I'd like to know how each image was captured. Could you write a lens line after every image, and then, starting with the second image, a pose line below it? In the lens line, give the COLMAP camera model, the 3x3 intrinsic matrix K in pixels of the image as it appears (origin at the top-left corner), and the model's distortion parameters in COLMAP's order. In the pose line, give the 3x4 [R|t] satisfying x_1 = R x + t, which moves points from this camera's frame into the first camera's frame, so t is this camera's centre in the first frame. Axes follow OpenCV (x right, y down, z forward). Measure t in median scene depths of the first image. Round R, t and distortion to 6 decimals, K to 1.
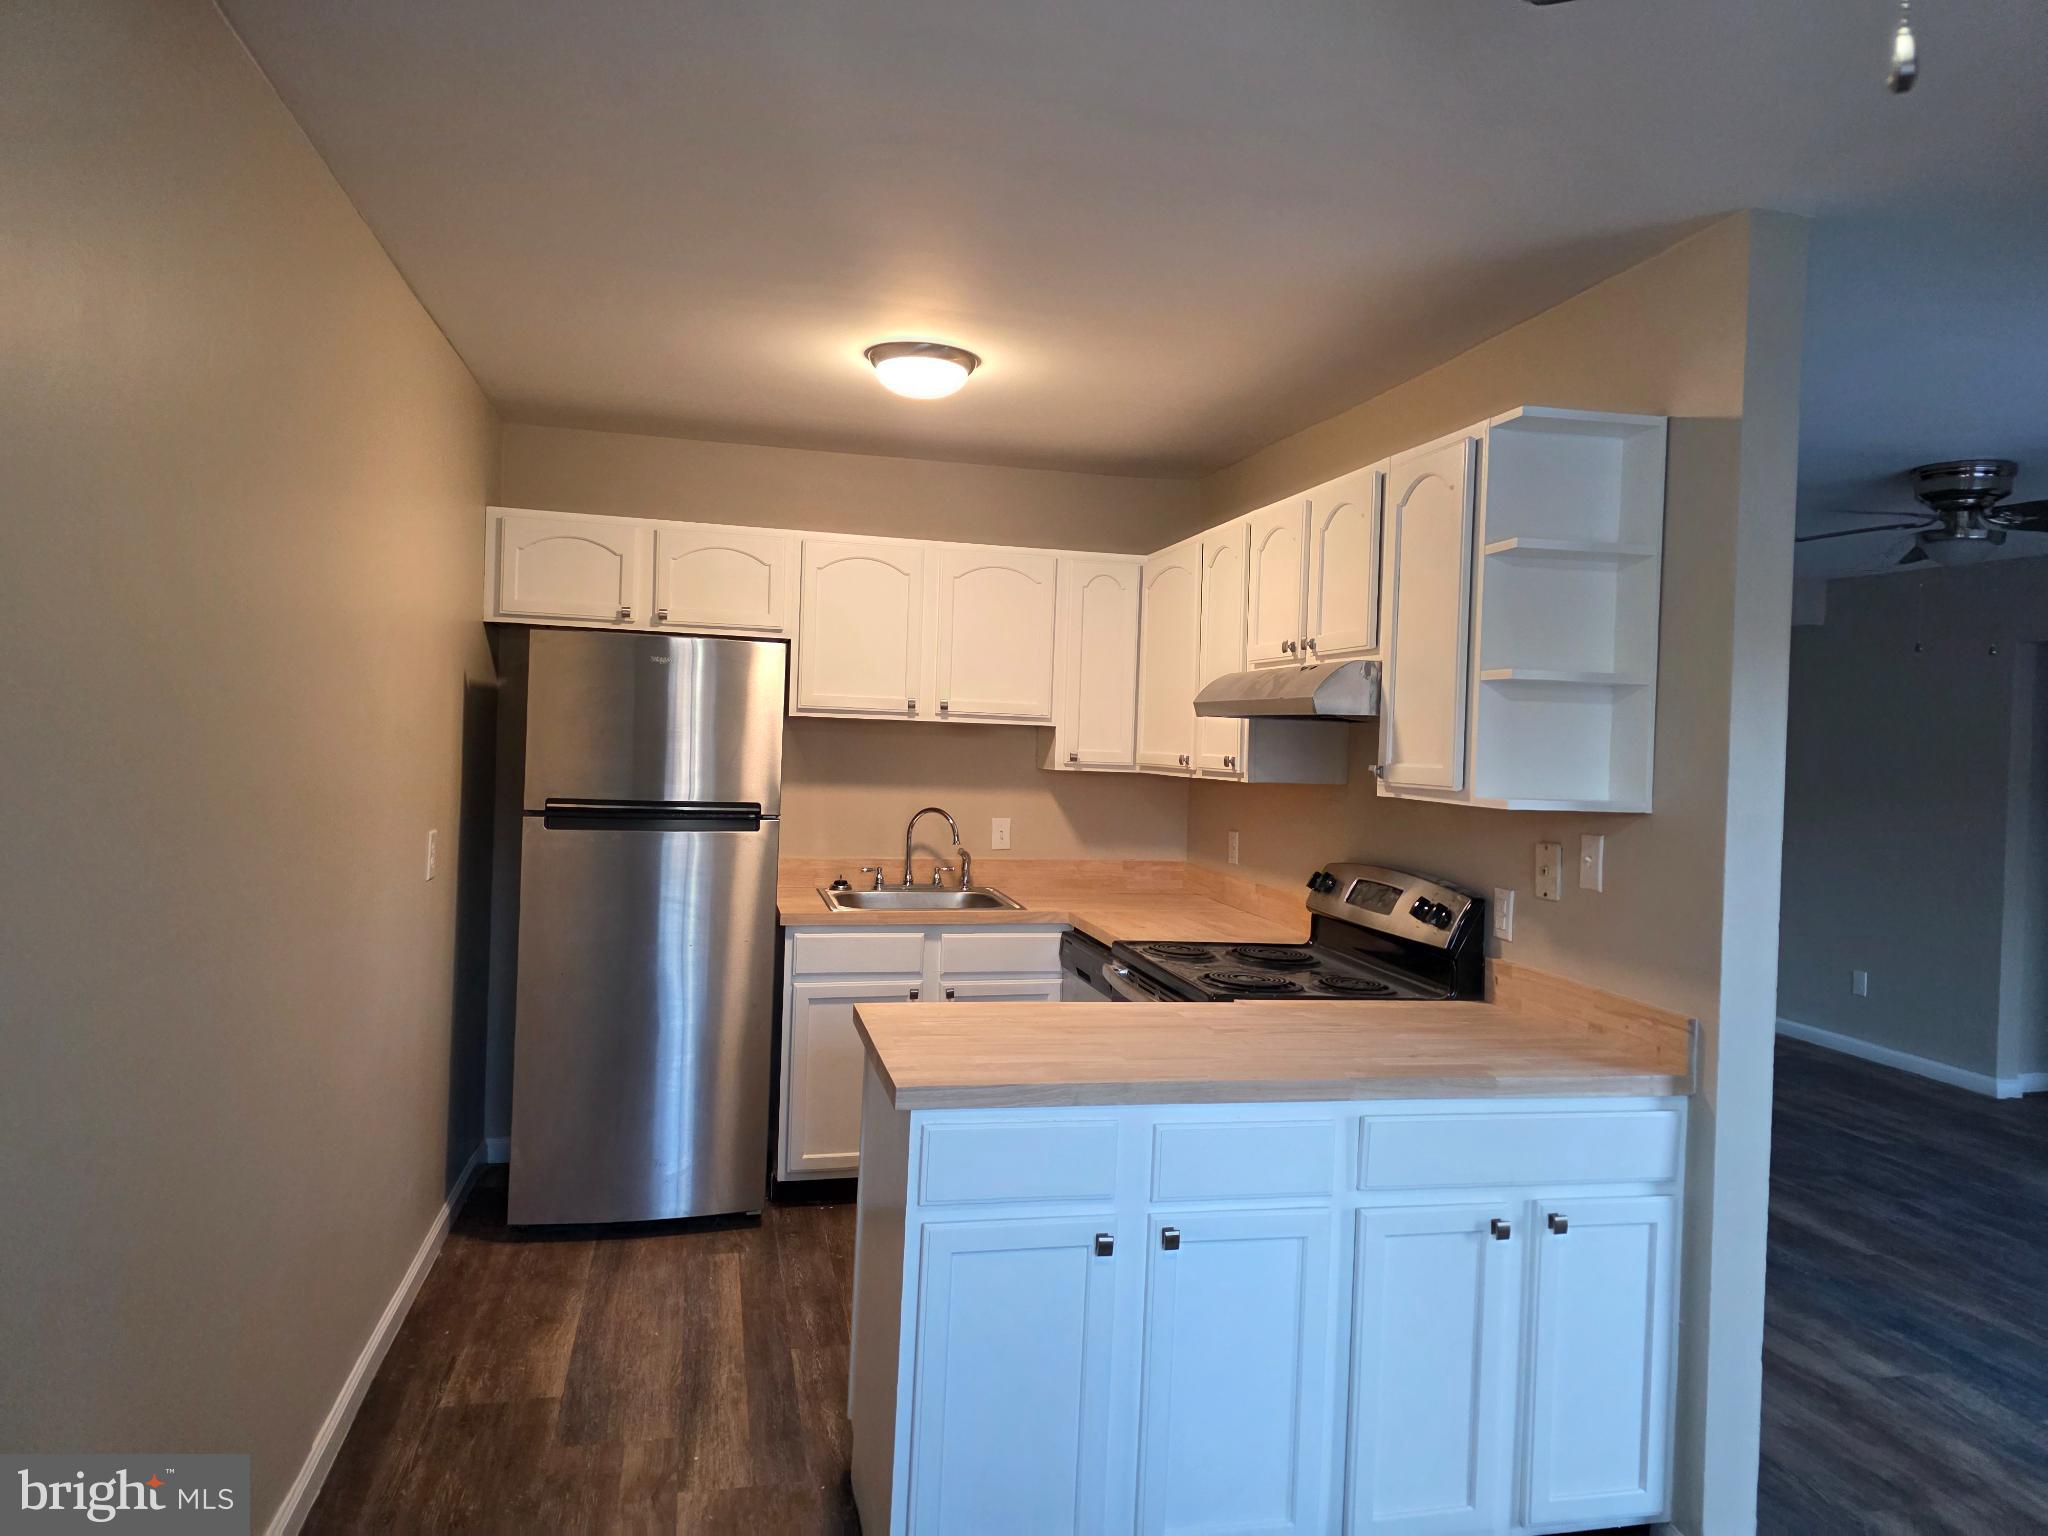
lens RADIAL K [[1379.6, 0, 1024.0], [0, 1379.6, 768.0], [0, 0, 1]] dist [0.002709, 0.001757]
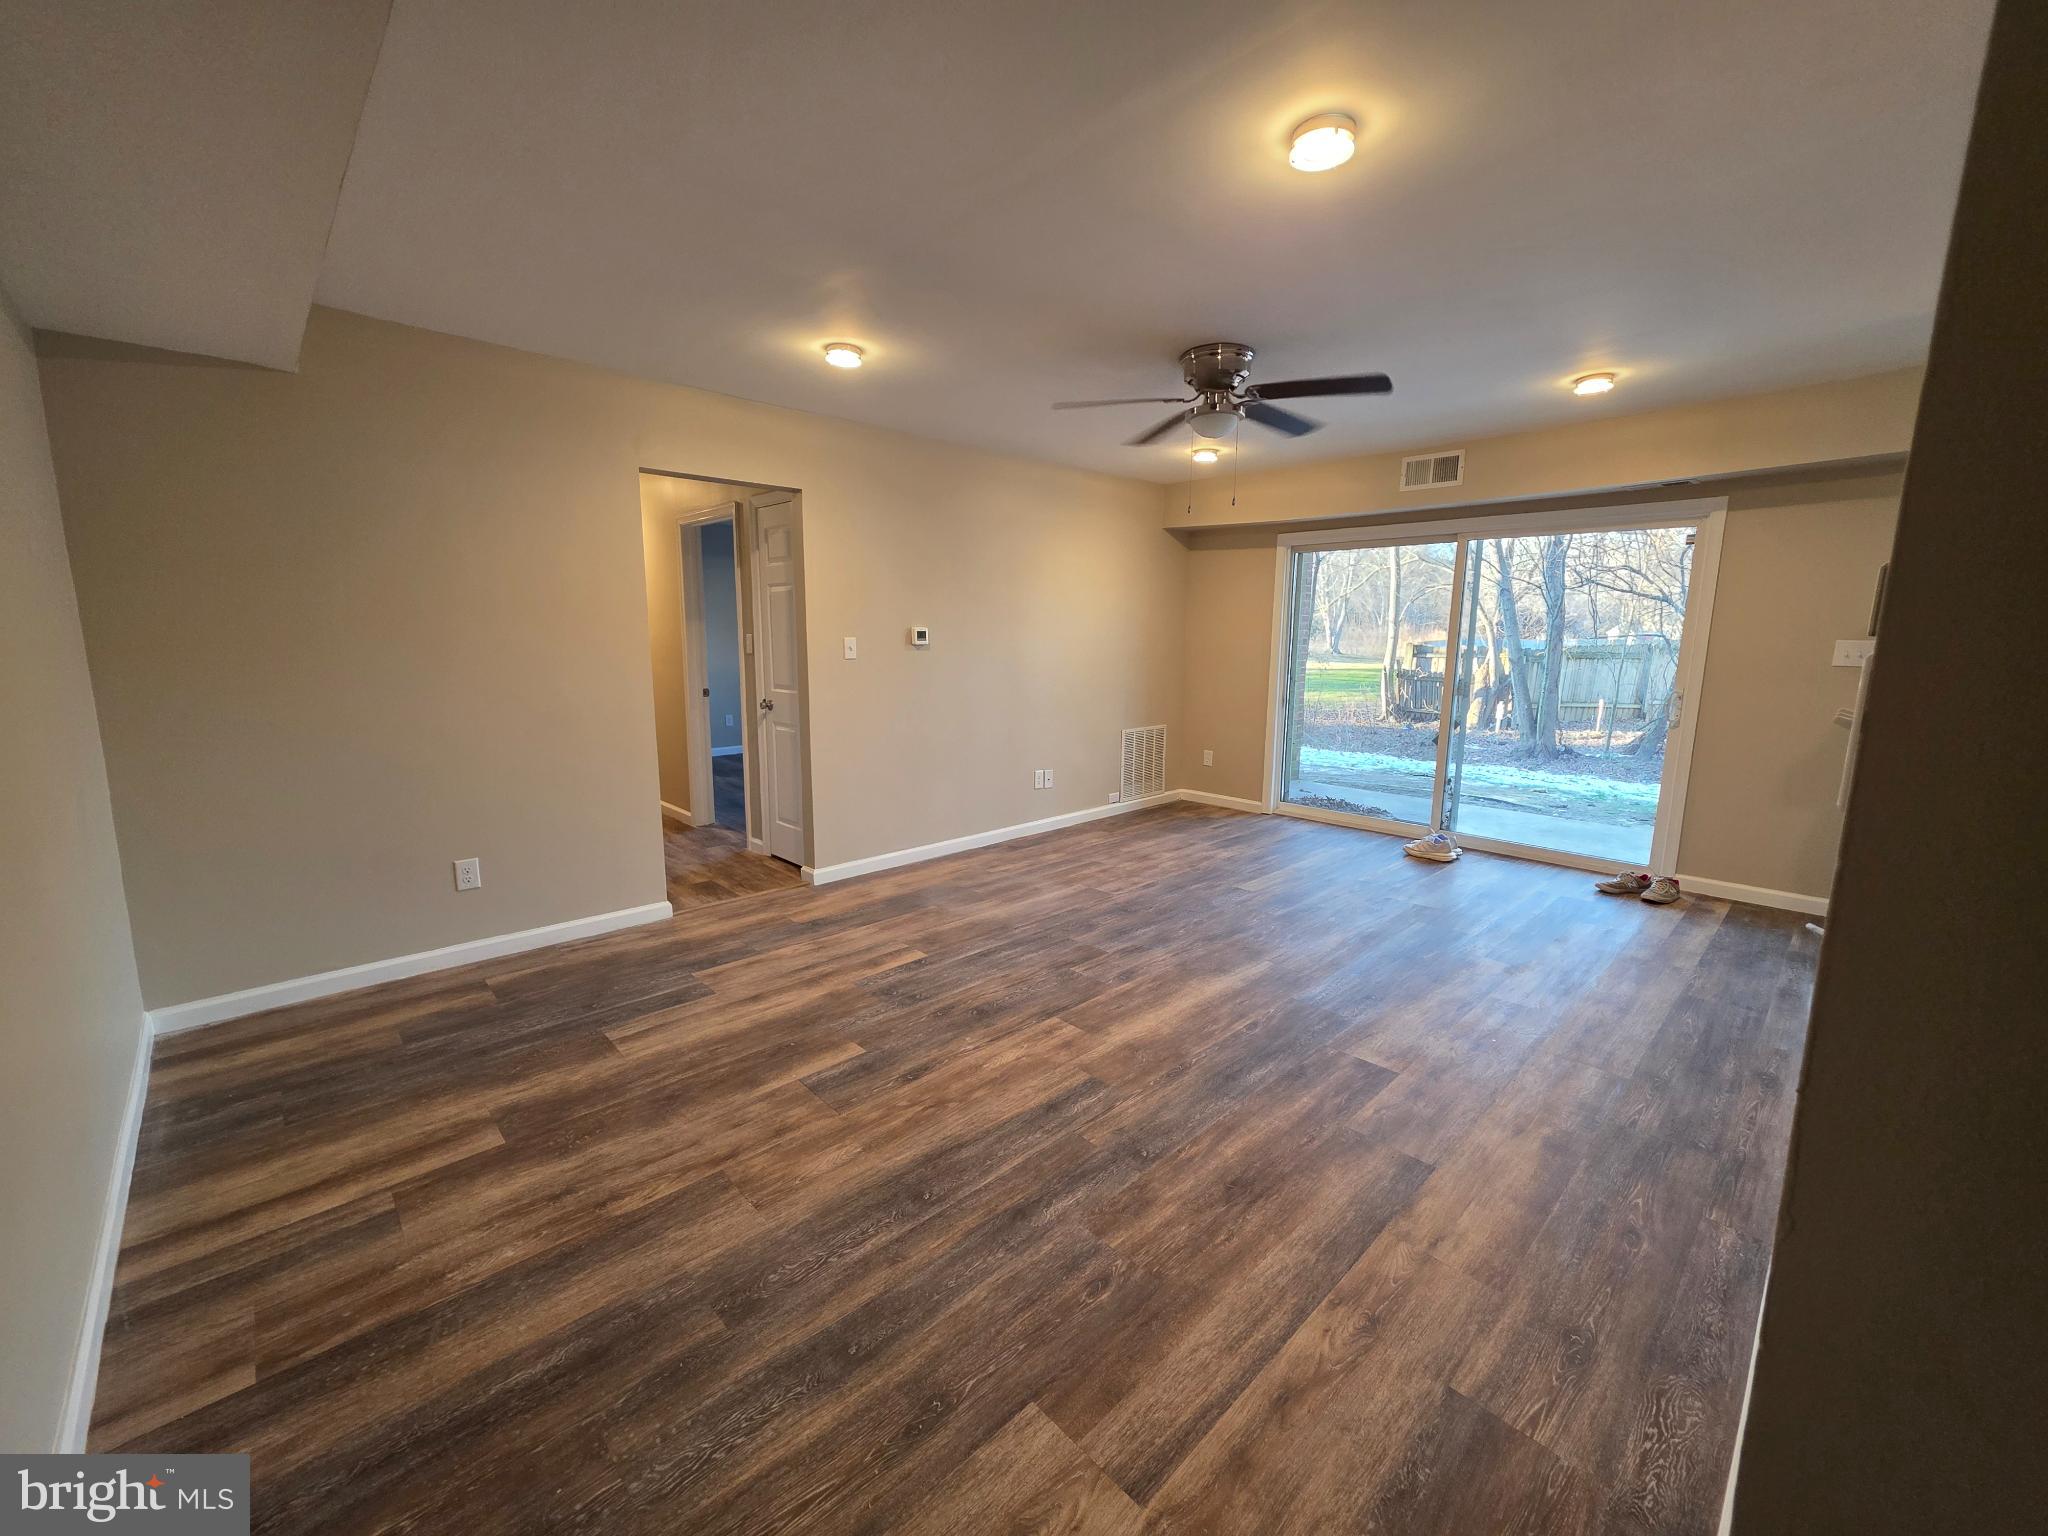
lens RADIAL K [[815.0, 0, 1027.1], [0, 815.0, 761.6], [0, 0, 1]] dist [0.000634, -0.000407]
pose [[-0.509201, -0.173148, 0.843050, 0.090803], [-0.002401, 0.979836, 0.199791, -0.003534], [-0.860644, 0.099710, -0.499349, 1.592878]]
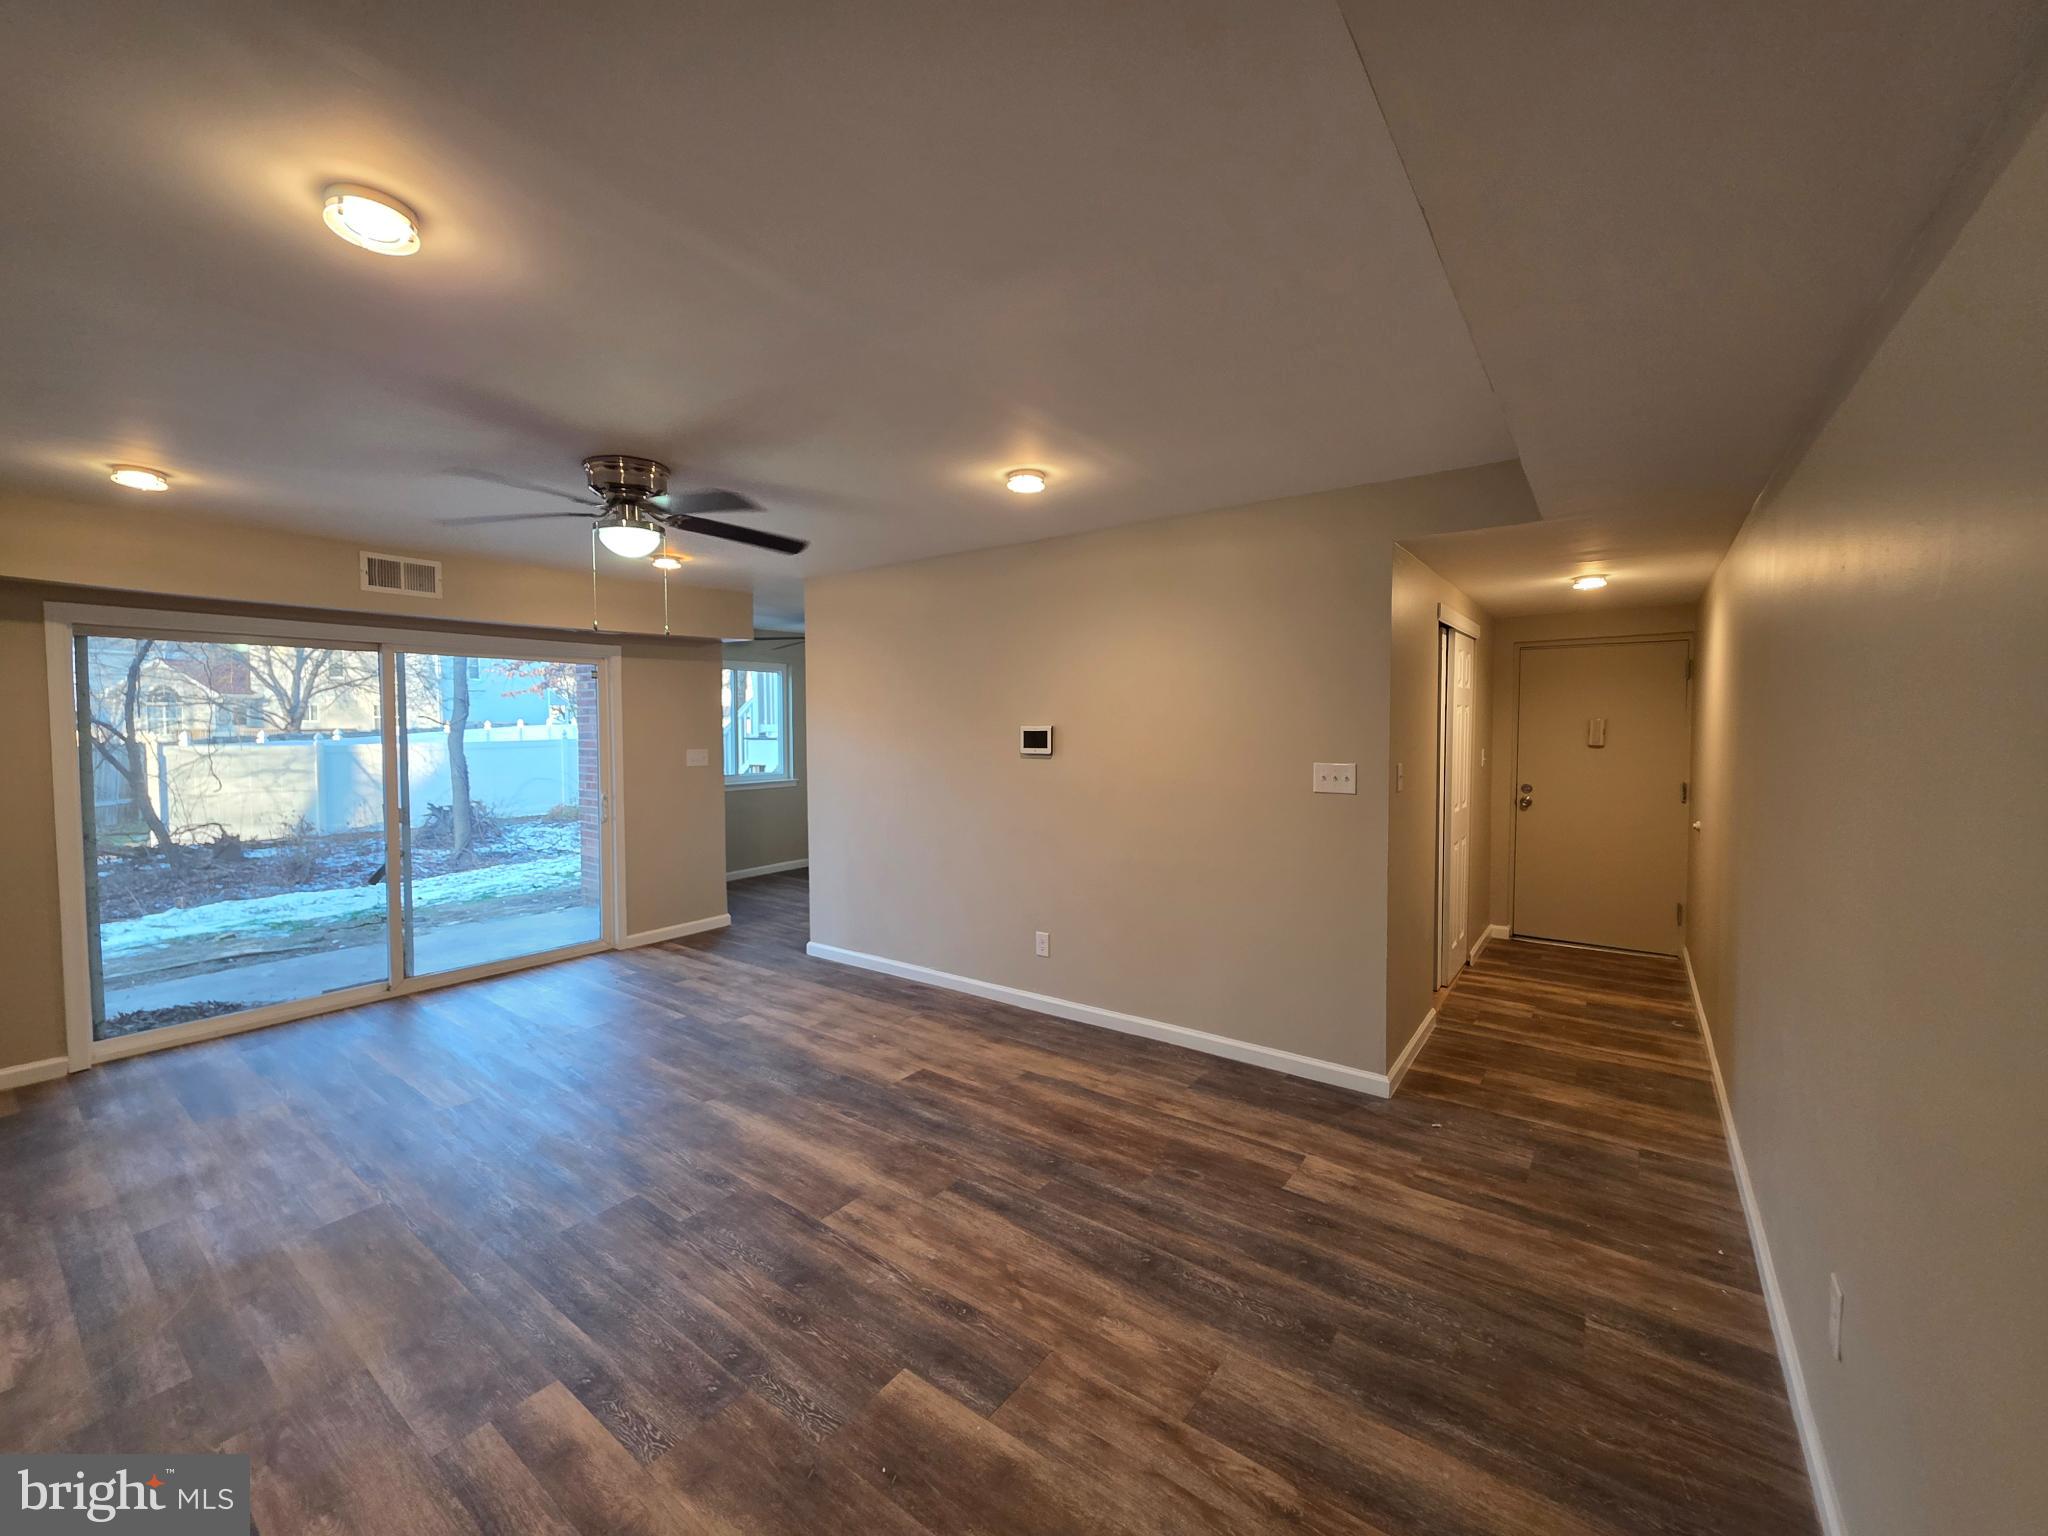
lens RADIAL K [[822.7, 0, 1028.3], [0, 822.7, 759.4], [0, 0, 1]] dist [0.001367, -0.001068]
pose [[-0.759612, -0.001706, -0.650375, 0.896113], [-0.037403, 0.998456, 0.041065, -0.018607], [0.649301, 0.055519, -0.758503, 1.782020]]
